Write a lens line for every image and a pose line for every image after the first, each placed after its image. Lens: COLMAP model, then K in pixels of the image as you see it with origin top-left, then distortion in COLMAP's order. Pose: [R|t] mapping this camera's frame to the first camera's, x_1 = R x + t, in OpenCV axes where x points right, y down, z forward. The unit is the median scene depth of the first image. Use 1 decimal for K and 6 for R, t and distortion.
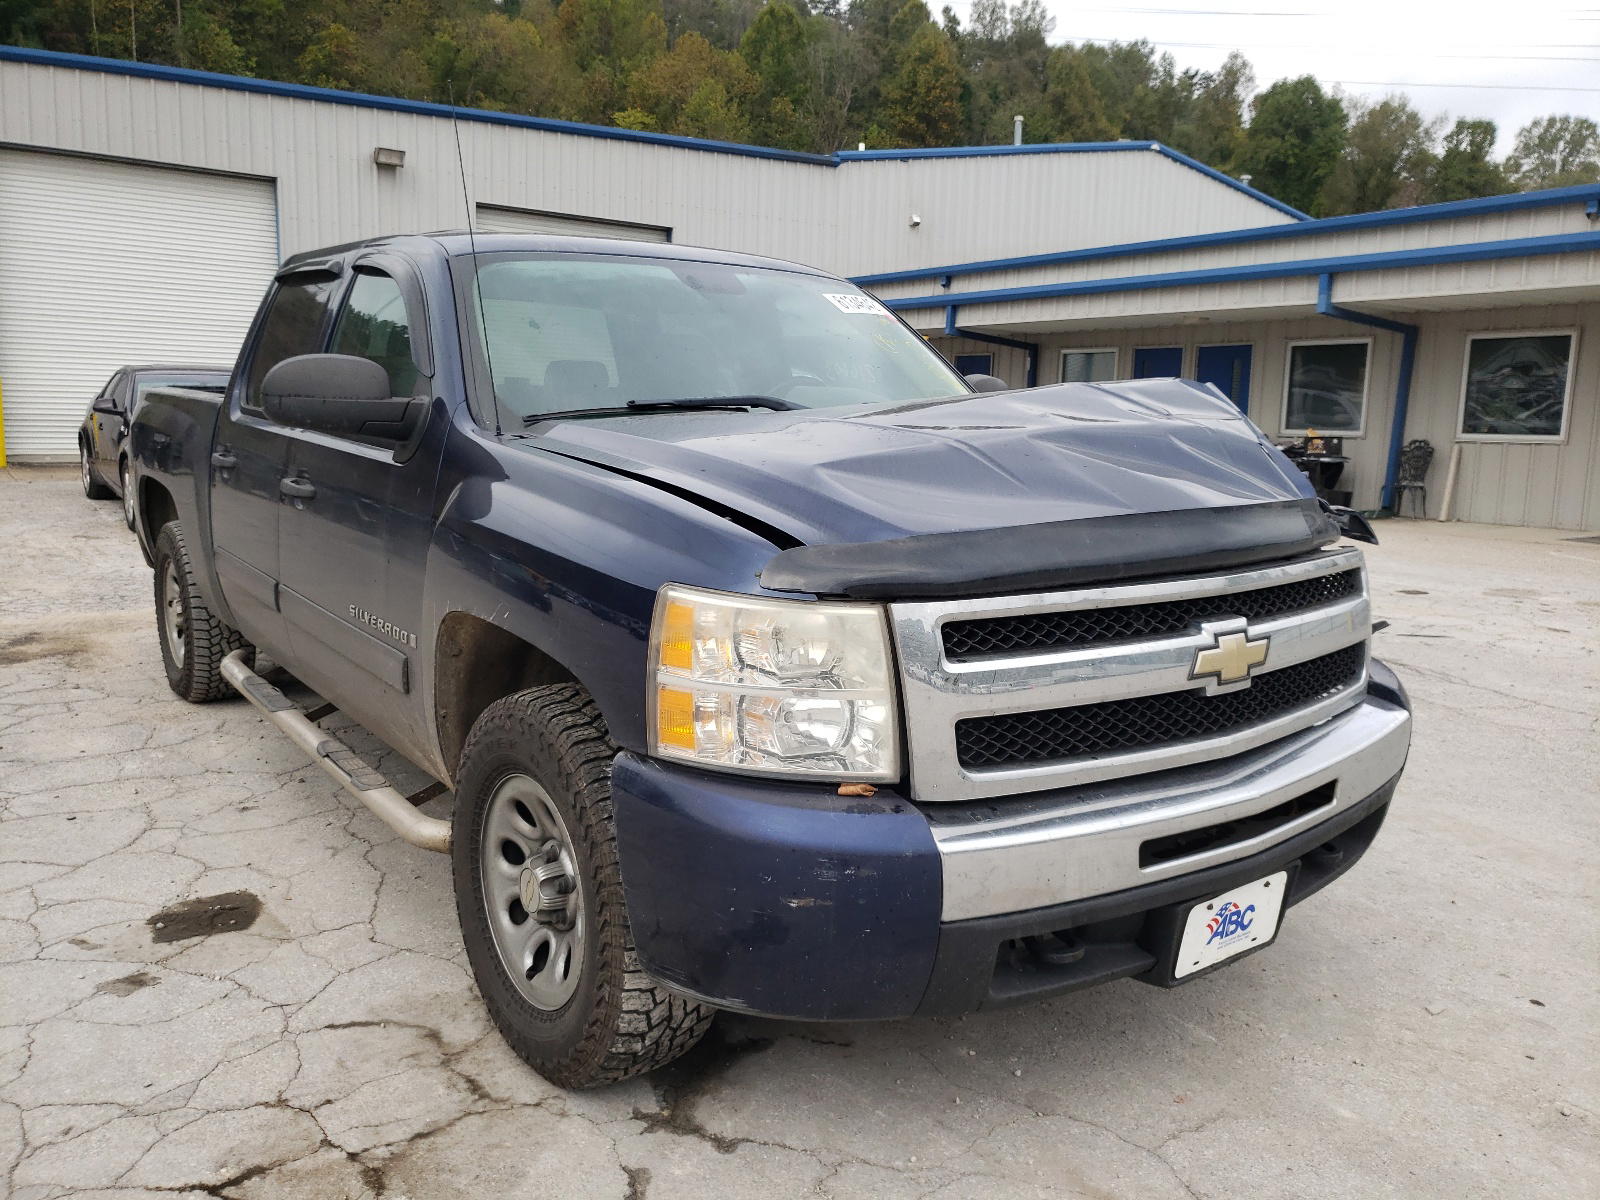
lens RADIAL K [[1235.6, 0, 823.5], [0, 1235.6, 622.1], [0, 0, 1]] dist [0.002187, 0.004095]
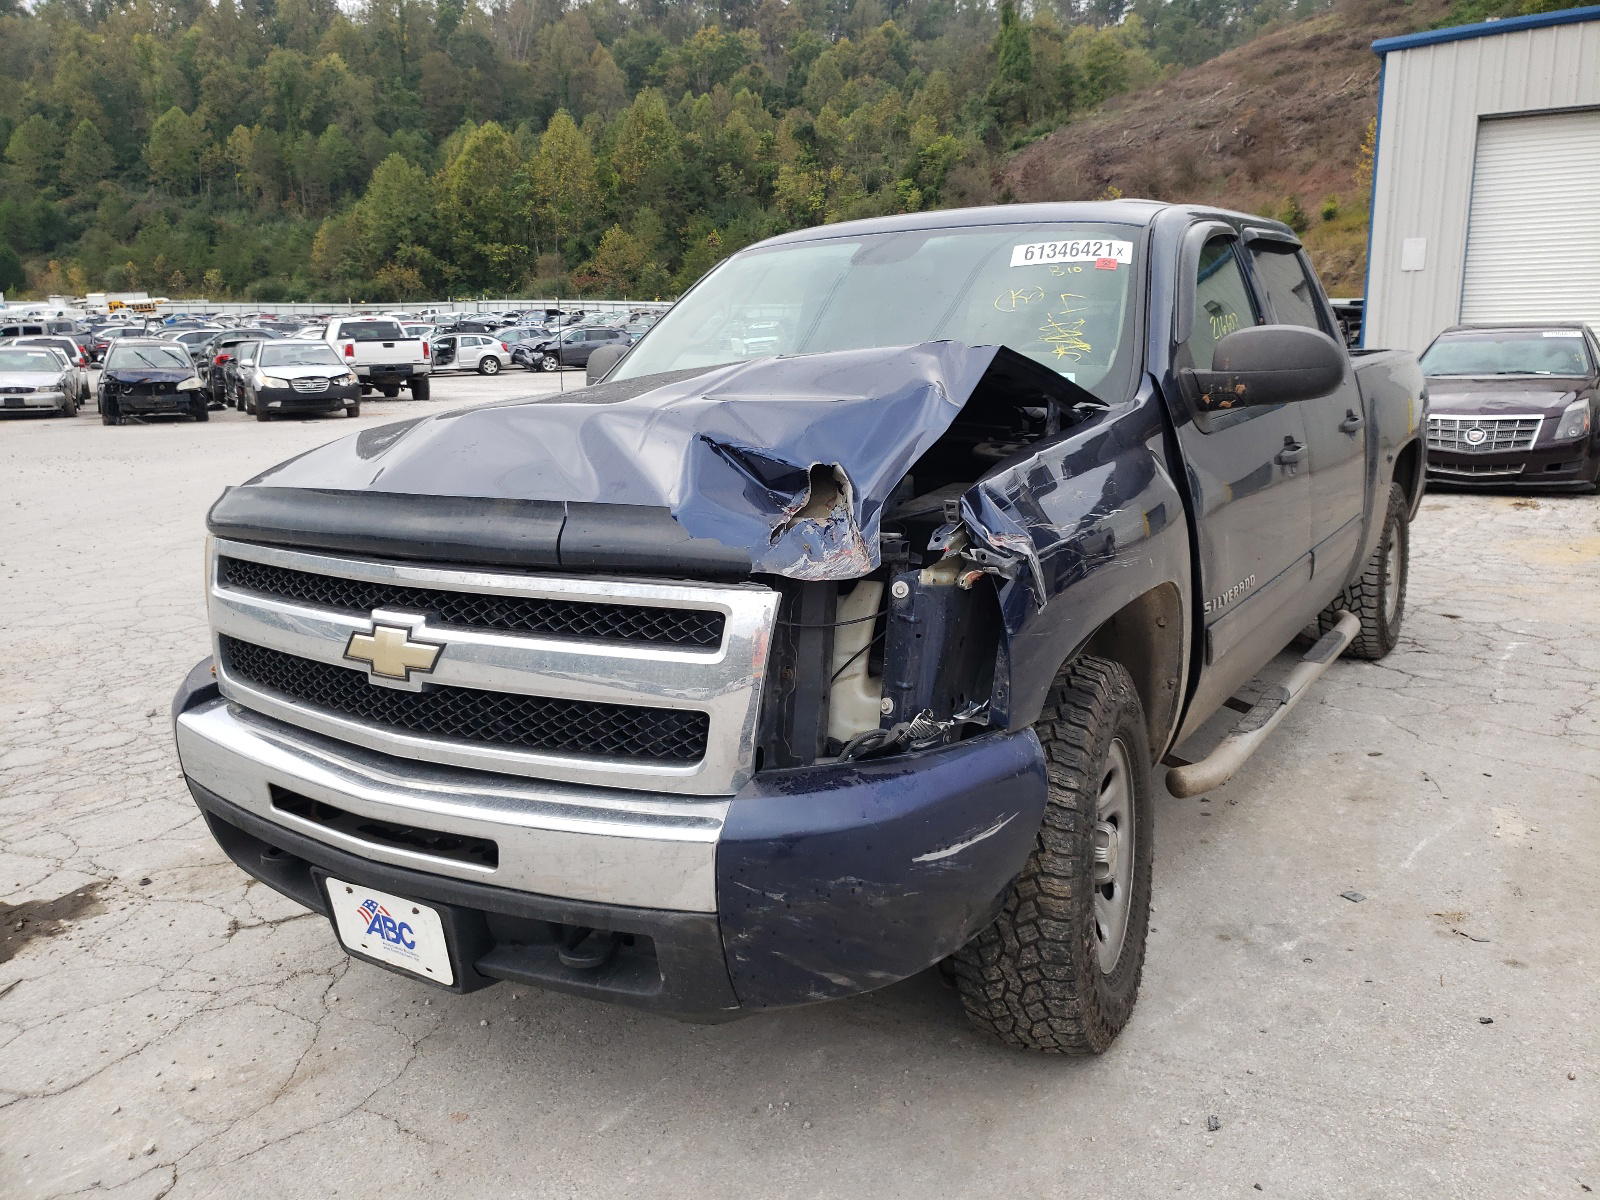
lens RADIAL K [[1245.7, 0, 821.9], [0, 1245.7, 600.0], [0, 0, 1]] dist [0.004715, 0.011743]
pose [[0.359486, 0.161090, -0.919141, 1.303587], [-0.149200, 0.982237, 0.113794, -0.166204], [0.921146, 0.096229, 0.377135, 0.927596]]
